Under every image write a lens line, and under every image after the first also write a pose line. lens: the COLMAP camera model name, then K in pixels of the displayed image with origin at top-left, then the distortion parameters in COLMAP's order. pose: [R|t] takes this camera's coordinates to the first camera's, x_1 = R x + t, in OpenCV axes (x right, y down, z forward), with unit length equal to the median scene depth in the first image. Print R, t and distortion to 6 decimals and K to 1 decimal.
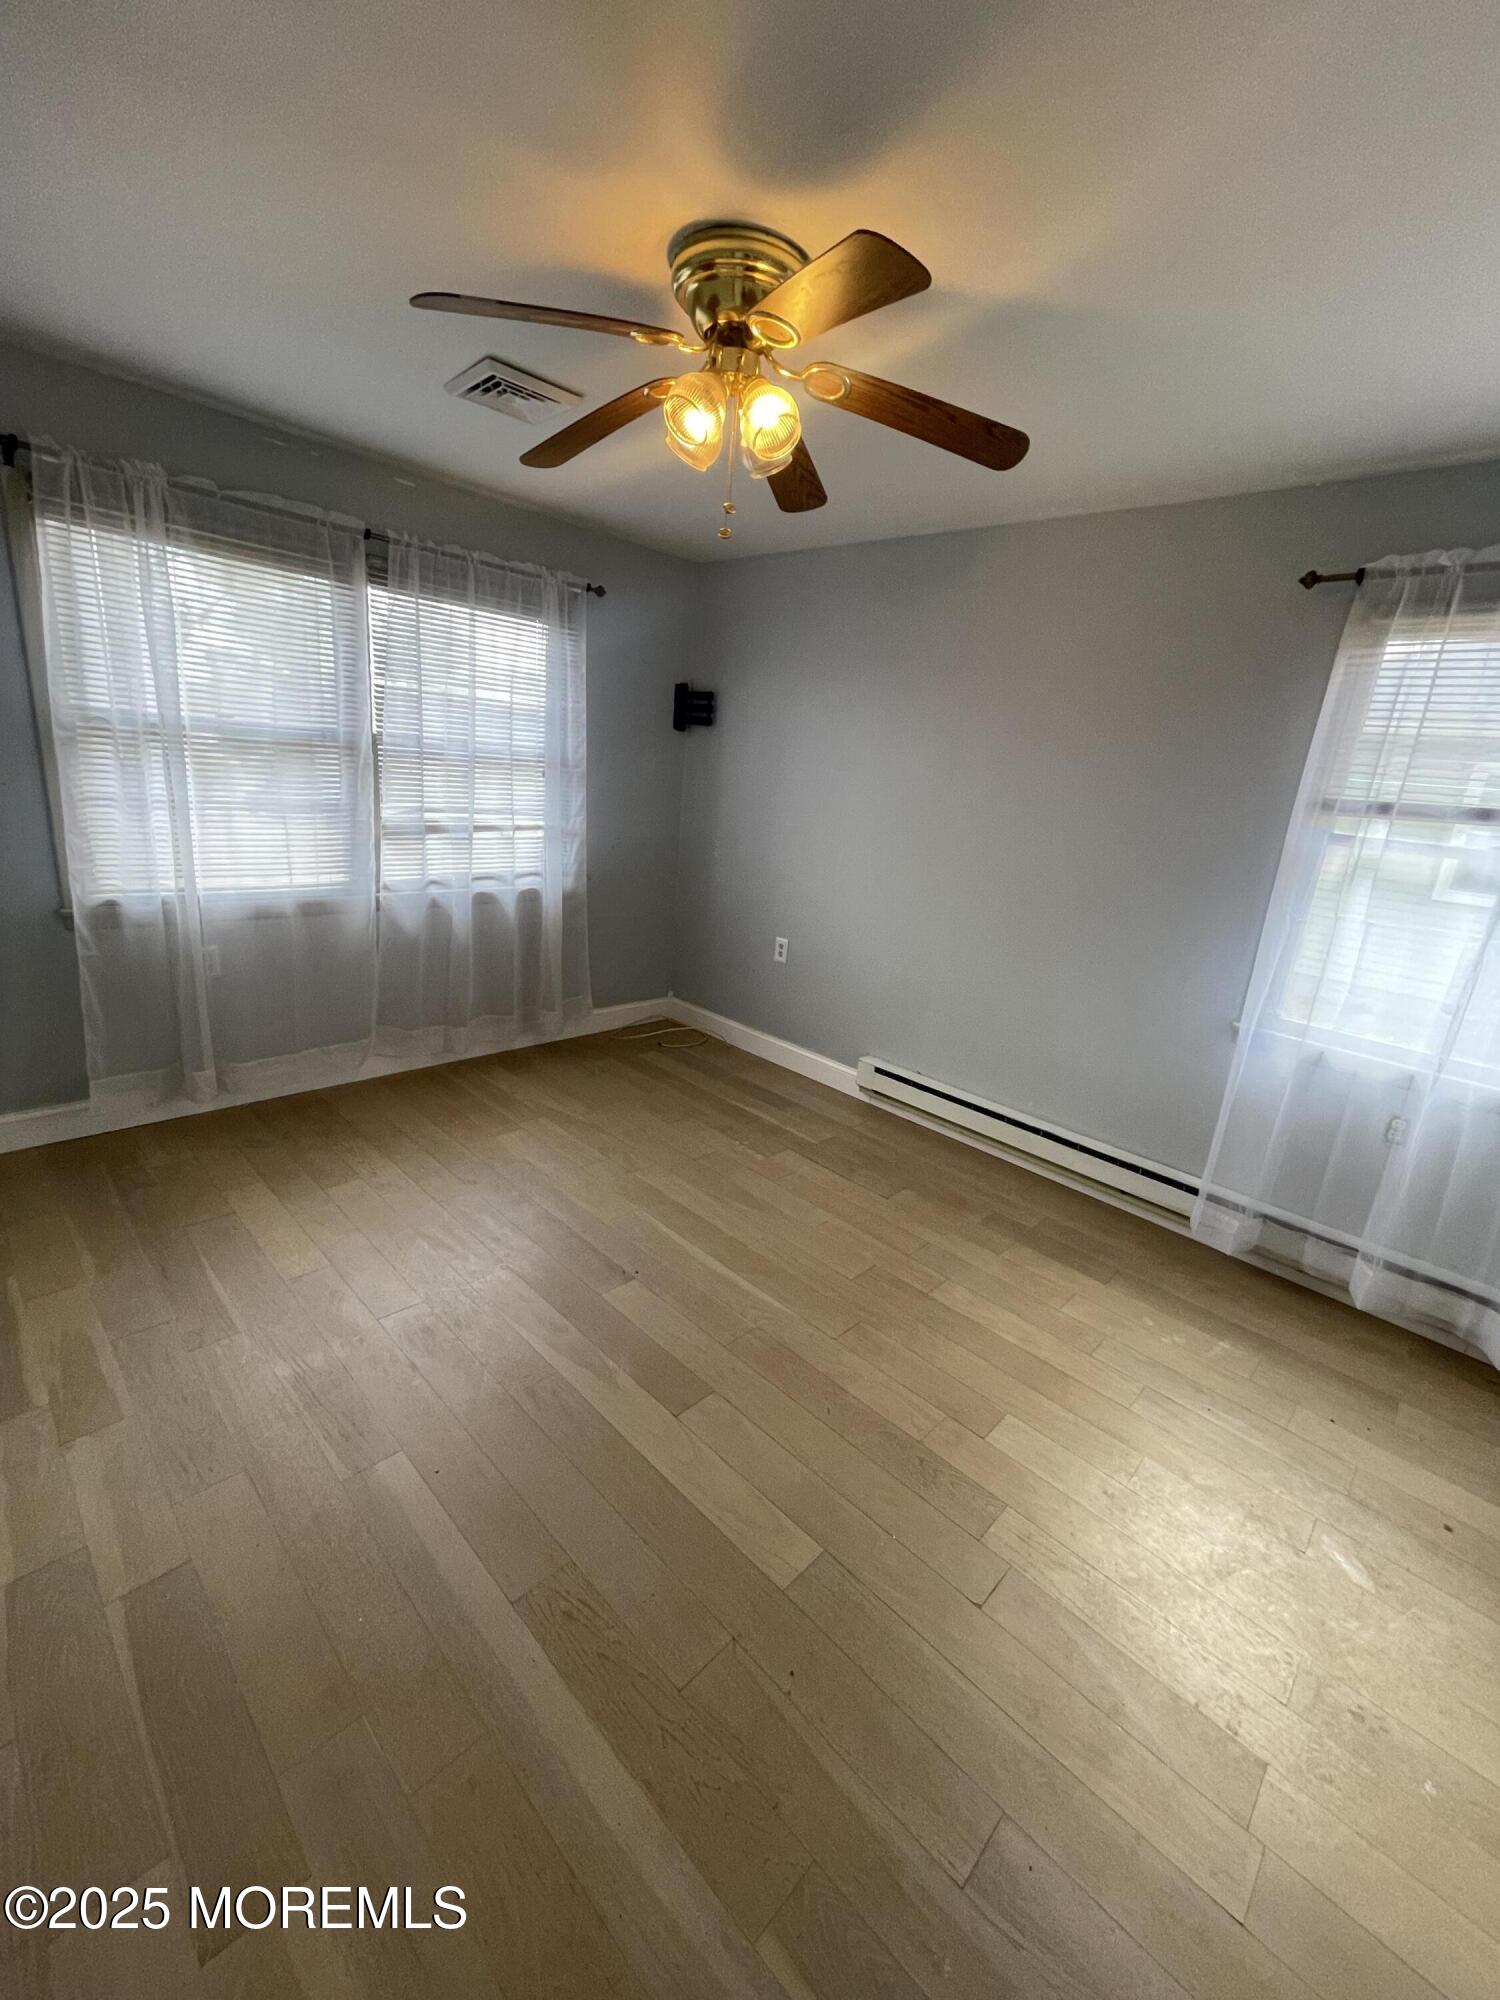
lens RADIAL K [[813.0, 0, 753.4], [0, 813.0, 993.4], [0, 0, 1]] dist [-0.003330, 0.000094]
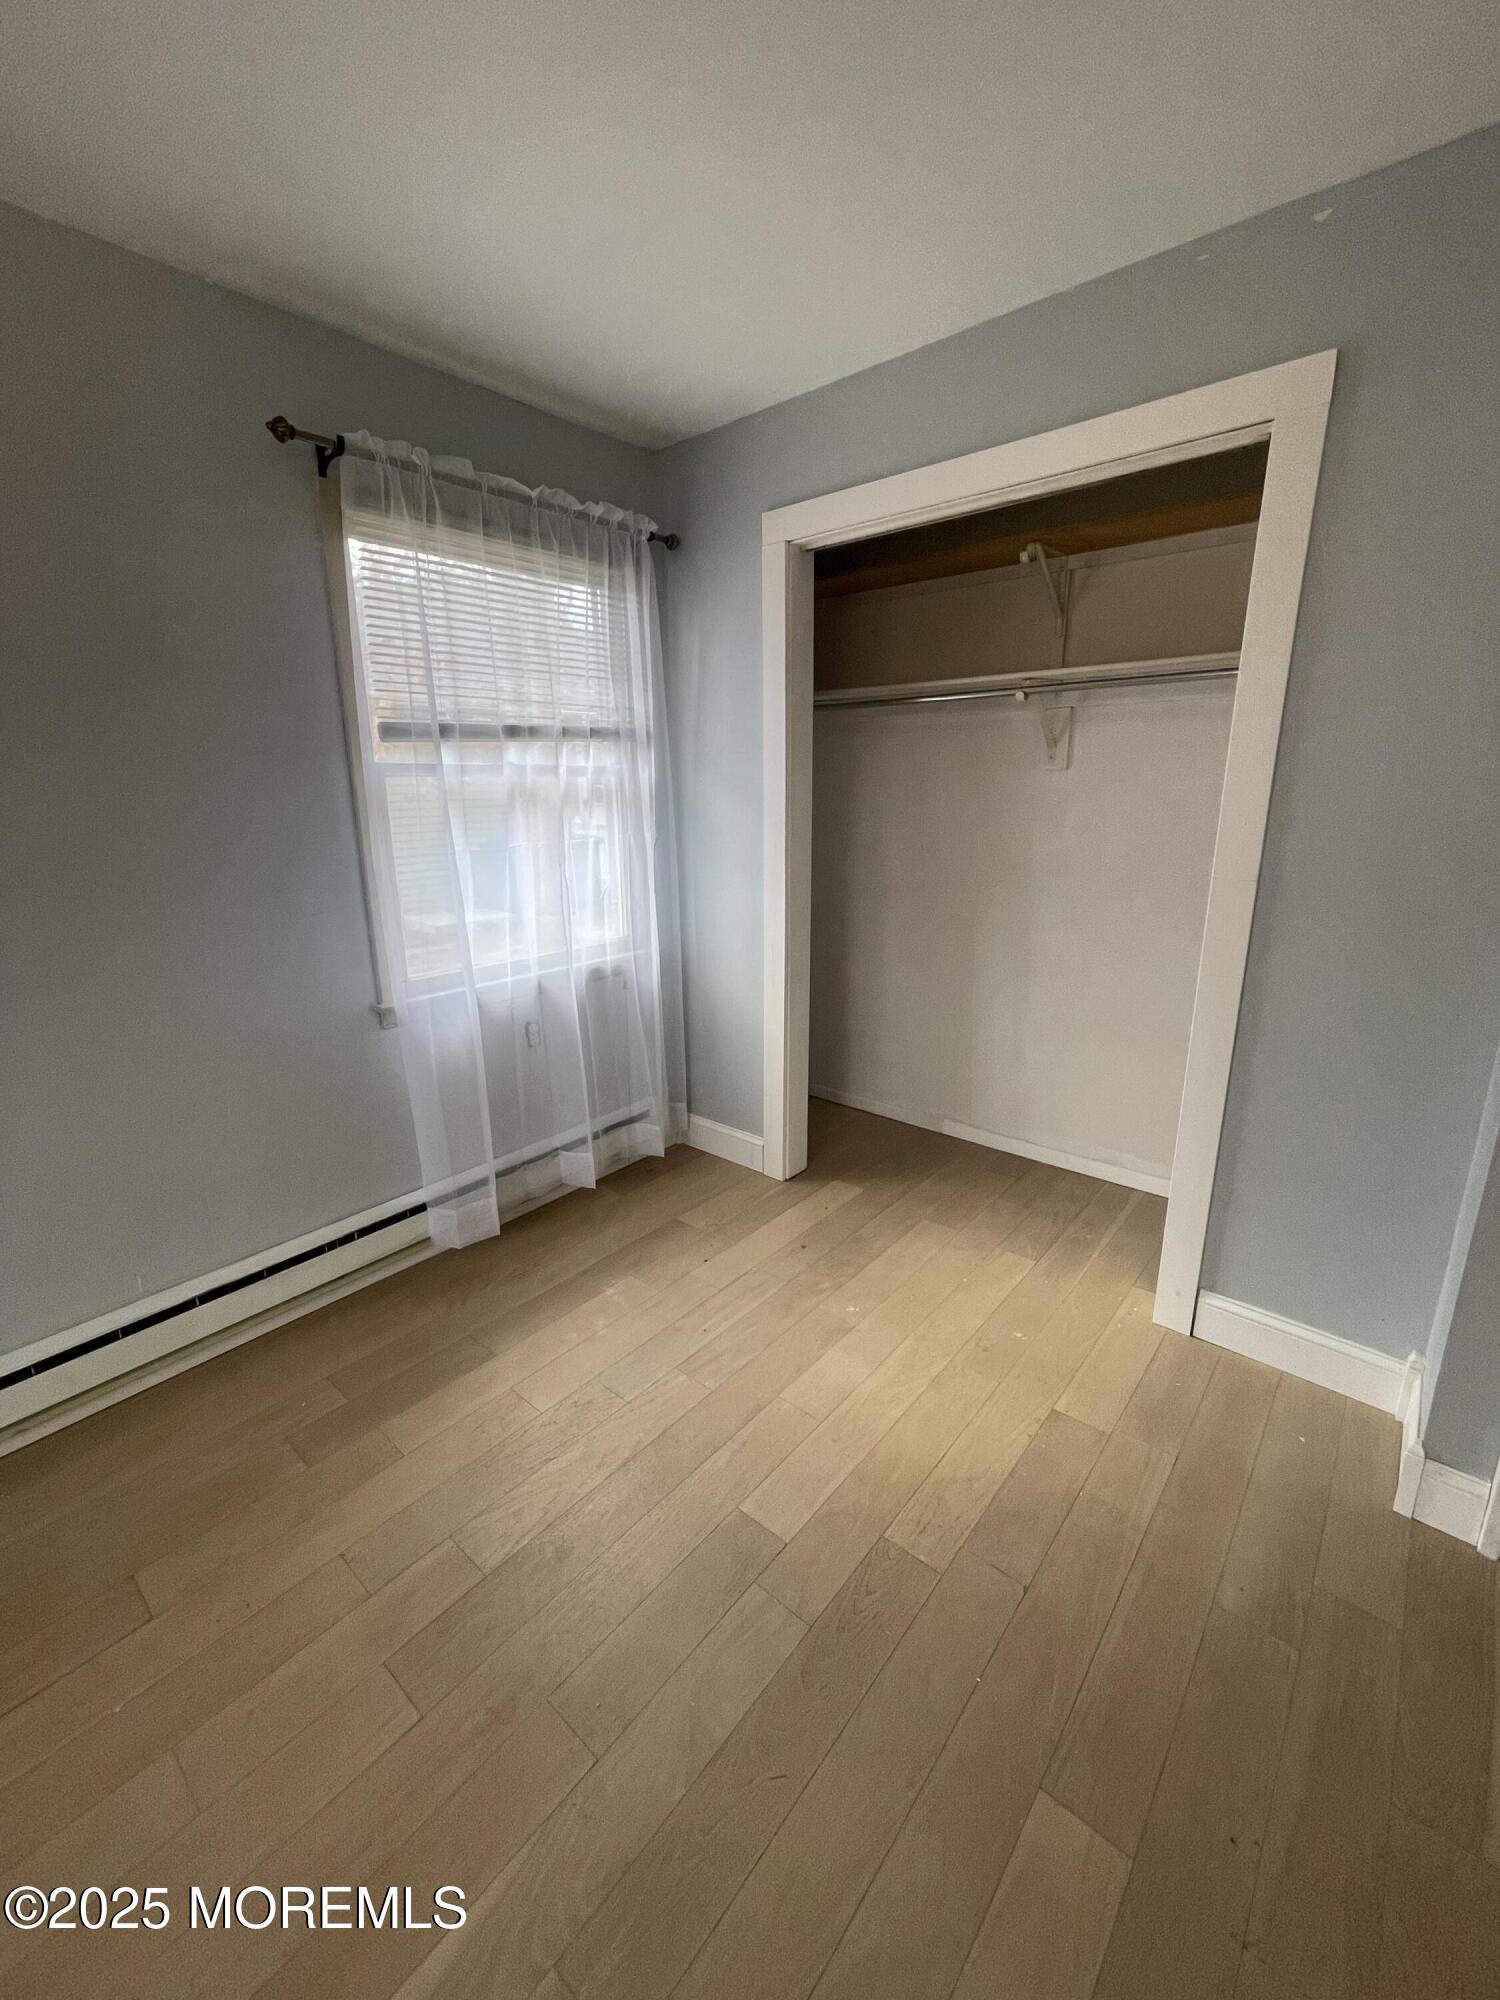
lens RADIAL K [[813.0, 0, 756.1], [0, 813.0, 990.4], [0, 0, 1]] dist [-0.003330, 0.000094]
pose [[-0.063876, -0.335020, 0.940043, -0.224378], [0.280179, 0.898061, 0.339096, -0.170561], [-0.957820, 0.285040, 0.036501, 0.680457]]
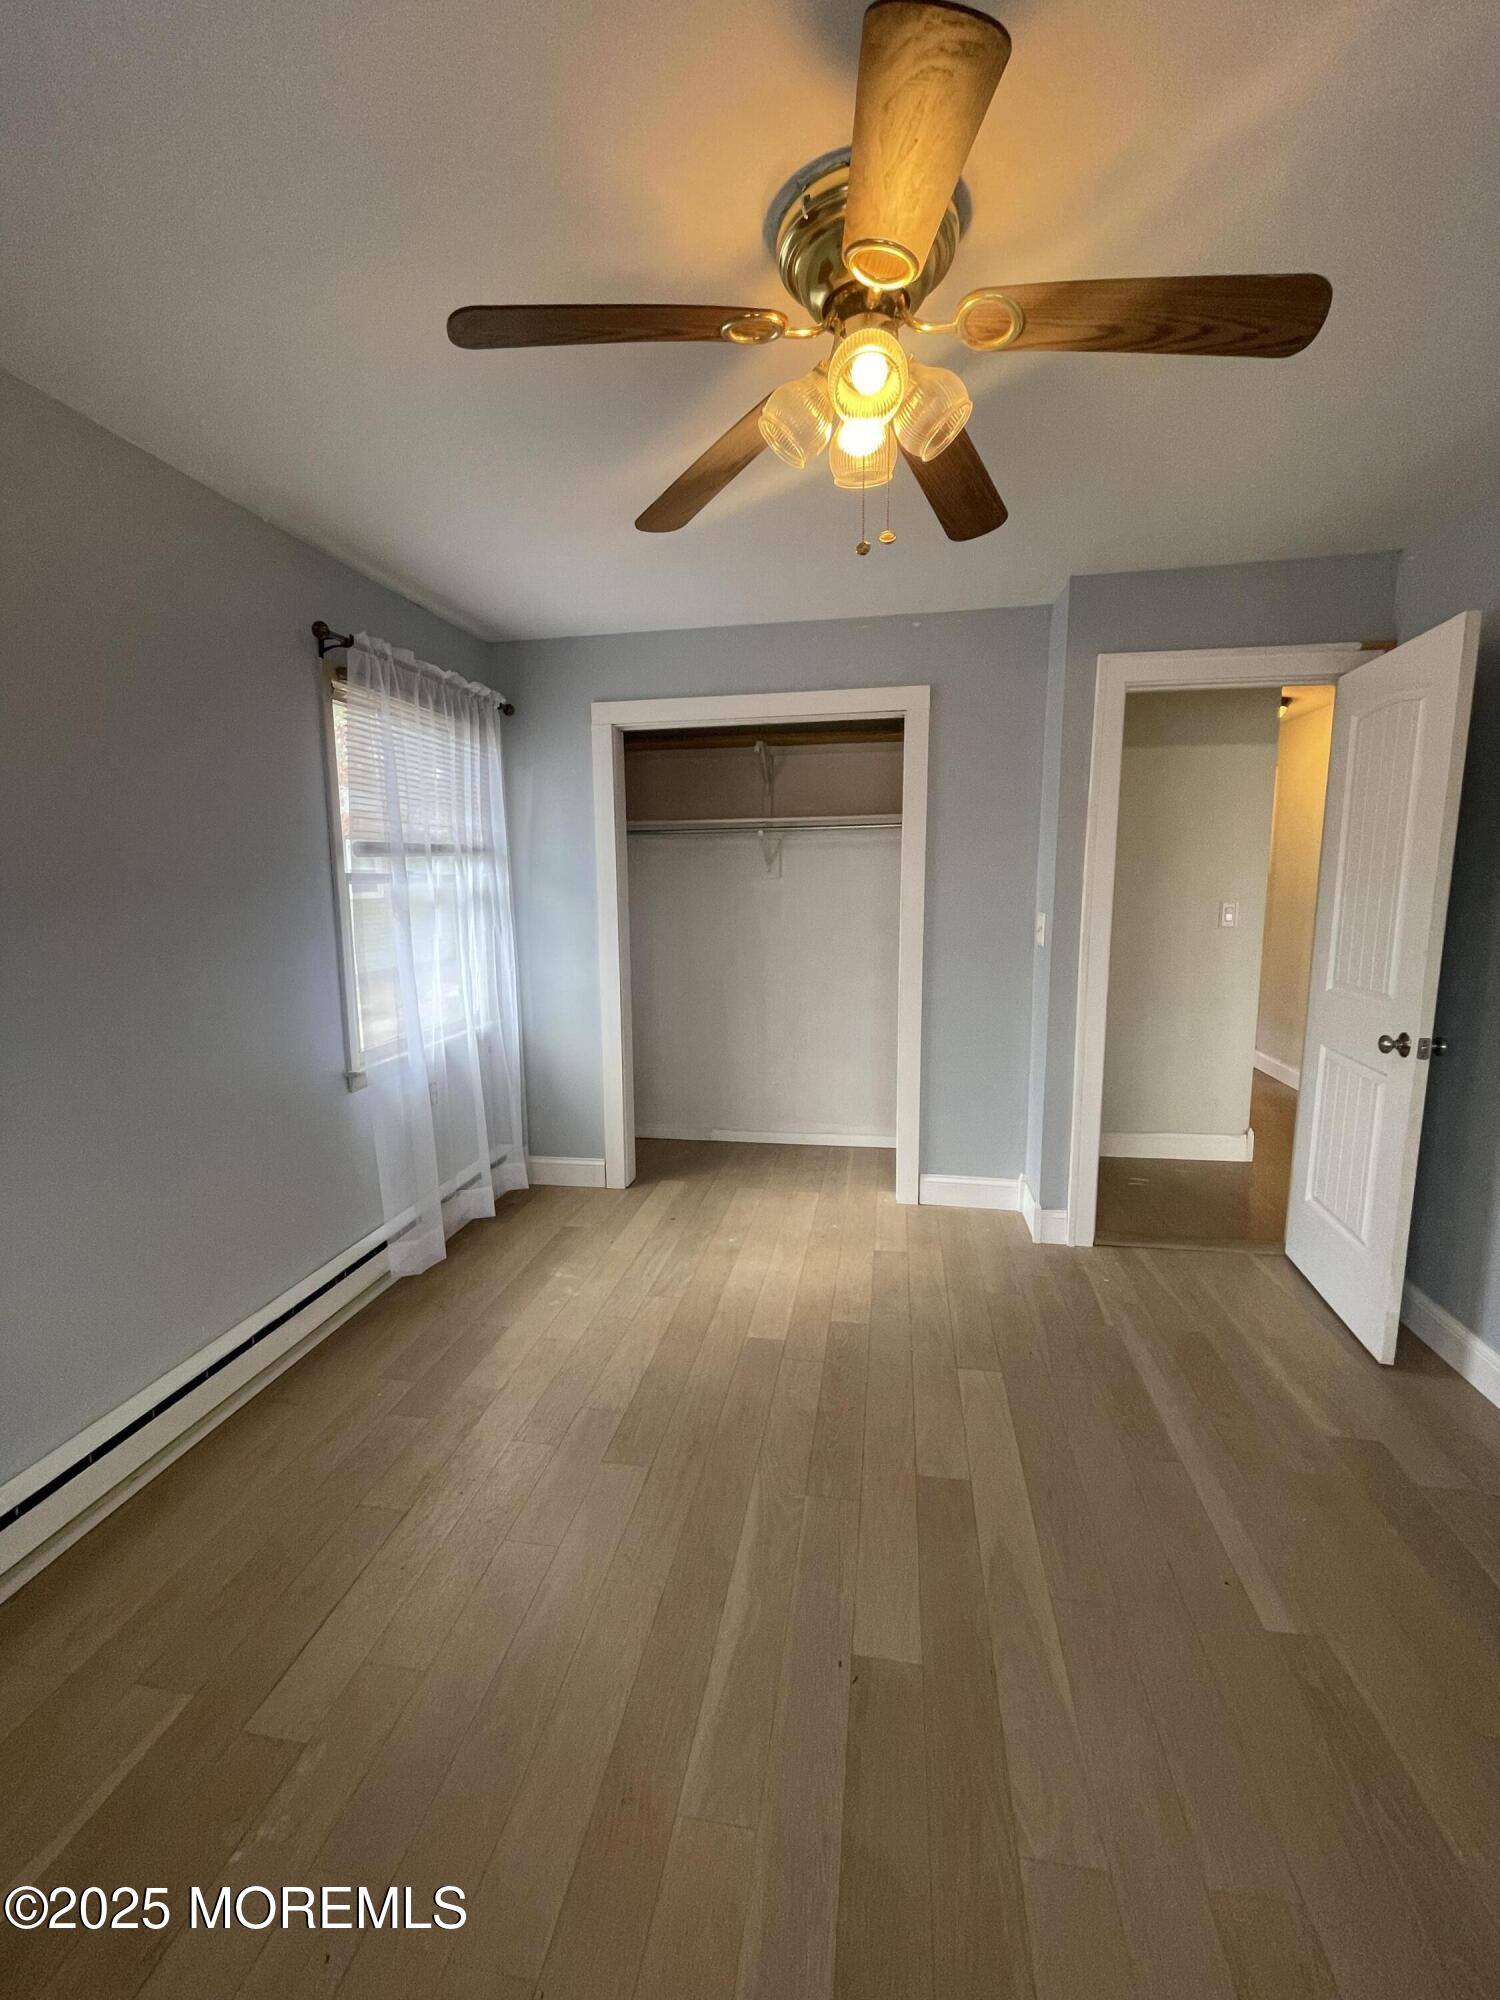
lens RADIAL K [[813.0, 0, 748.2], [0, 813.0, 995.8], [0, 0, 1]] dist [-0.003330, 0.000094]
pose [[-0.556208, -0.202842, 0.805908, -0.501825], [0.190212, 0.912939, 0.361058, -0.351757], [-0.808982, 0.354116, -0.469201, 1.177027]]
